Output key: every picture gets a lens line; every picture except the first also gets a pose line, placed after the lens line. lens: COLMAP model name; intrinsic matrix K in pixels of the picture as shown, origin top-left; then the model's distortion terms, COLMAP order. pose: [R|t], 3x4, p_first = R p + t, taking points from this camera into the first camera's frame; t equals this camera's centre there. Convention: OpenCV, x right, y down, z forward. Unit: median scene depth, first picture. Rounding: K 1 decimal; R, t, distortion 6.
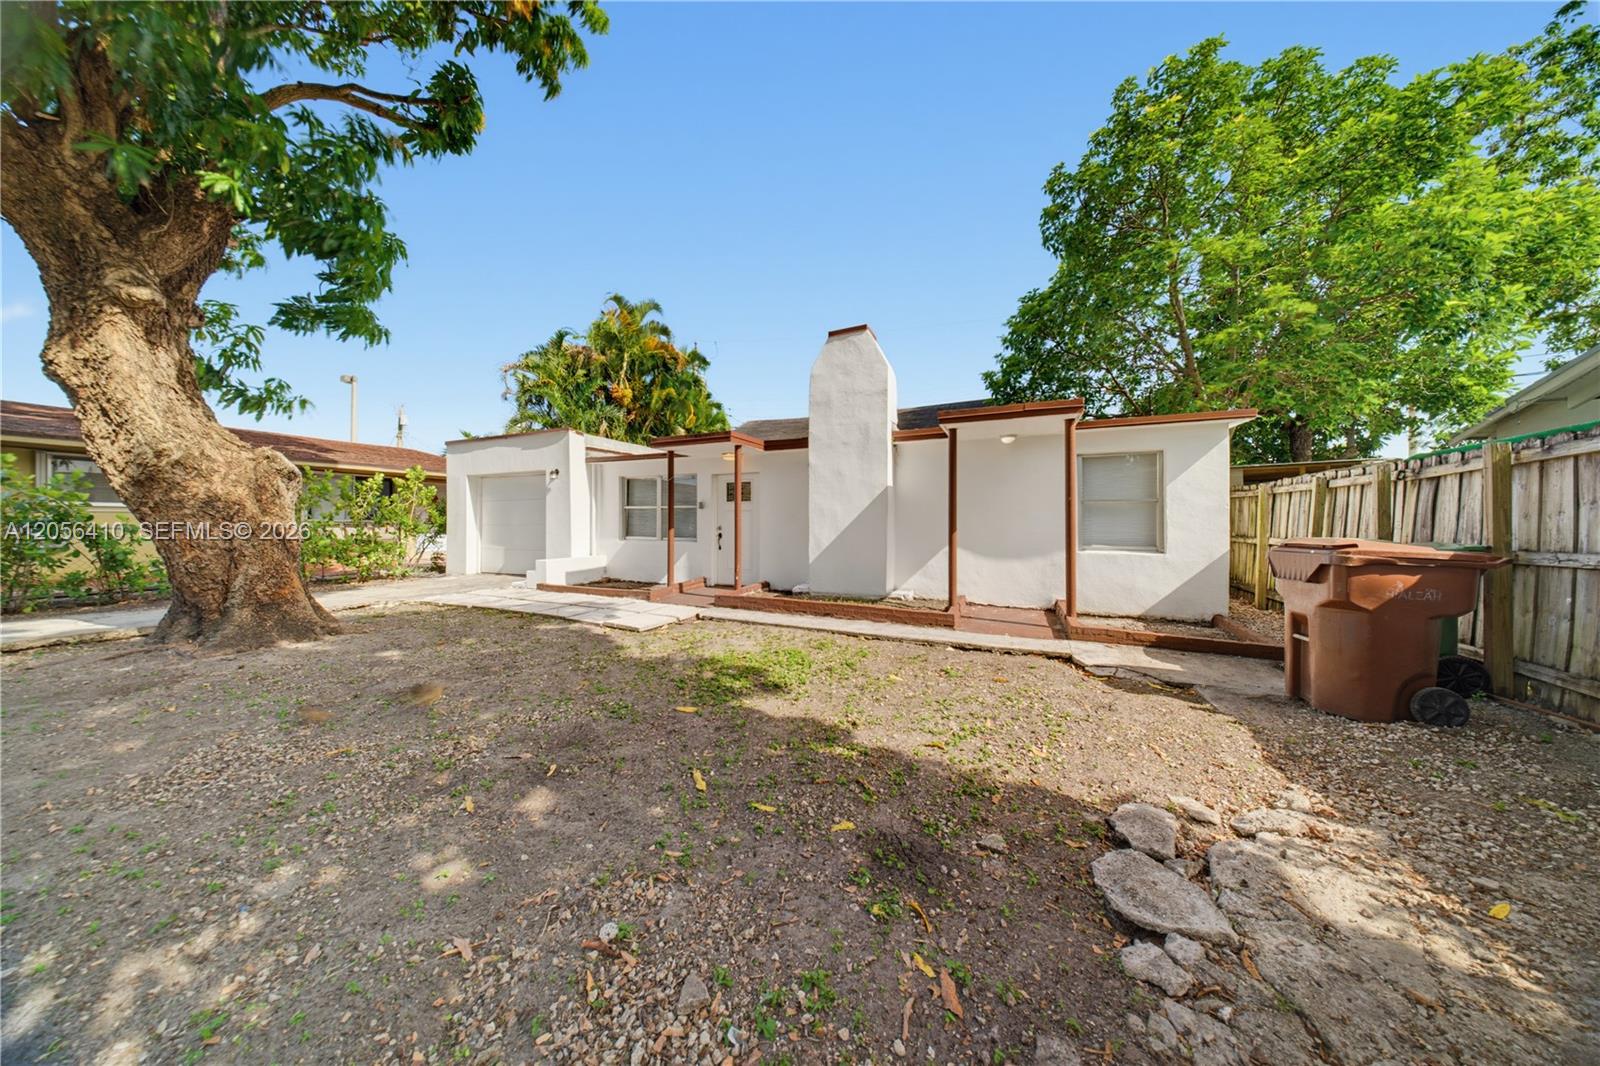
lens RADIAL K [[480.9, 0, 814.6], [0, 480.9, 527.7], [0, 0, 1]] dist [-0.003010, -0.001547]
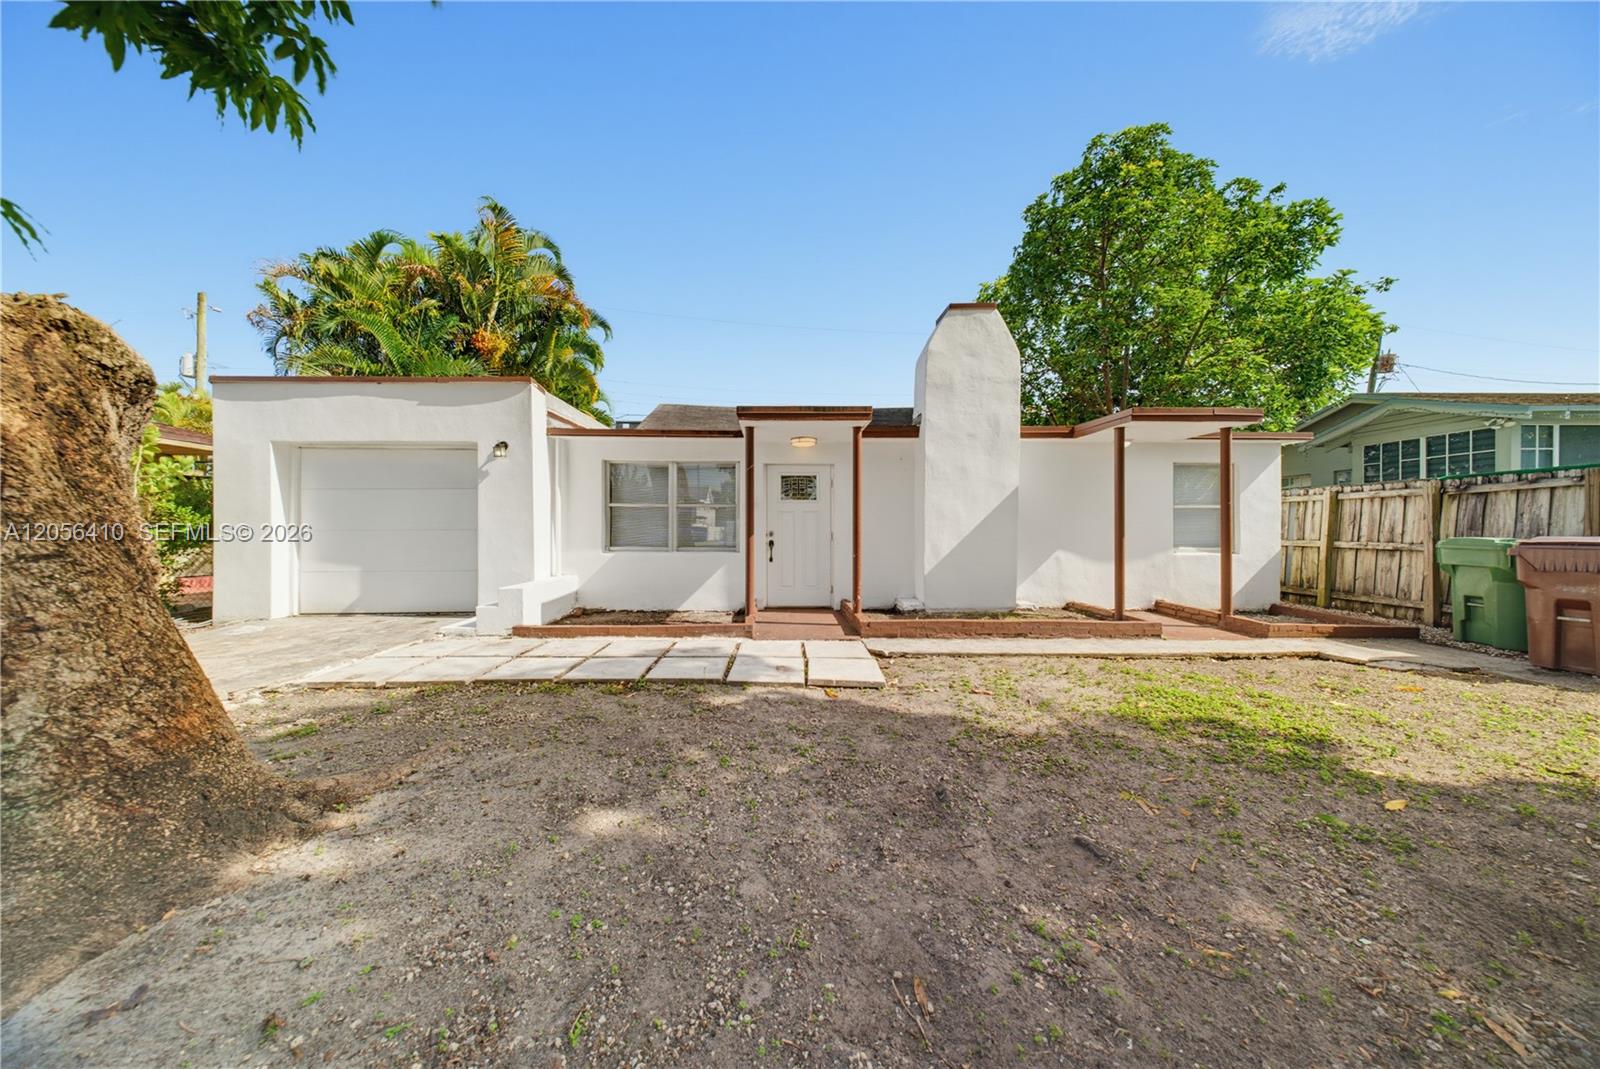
lens RADIAL K [[480.9, 0, 791.2], [0, 480.9, 533.6], [0, 0, 1]] dist [-0.003010, -0.001547]
pose [[0.904806, -0.004429, 0.425800, -0.585733], [0.005086, 0.999987, -0.000405, 0.000656], [-0.425793, 0.002532, 0.904817, 0.344279]]
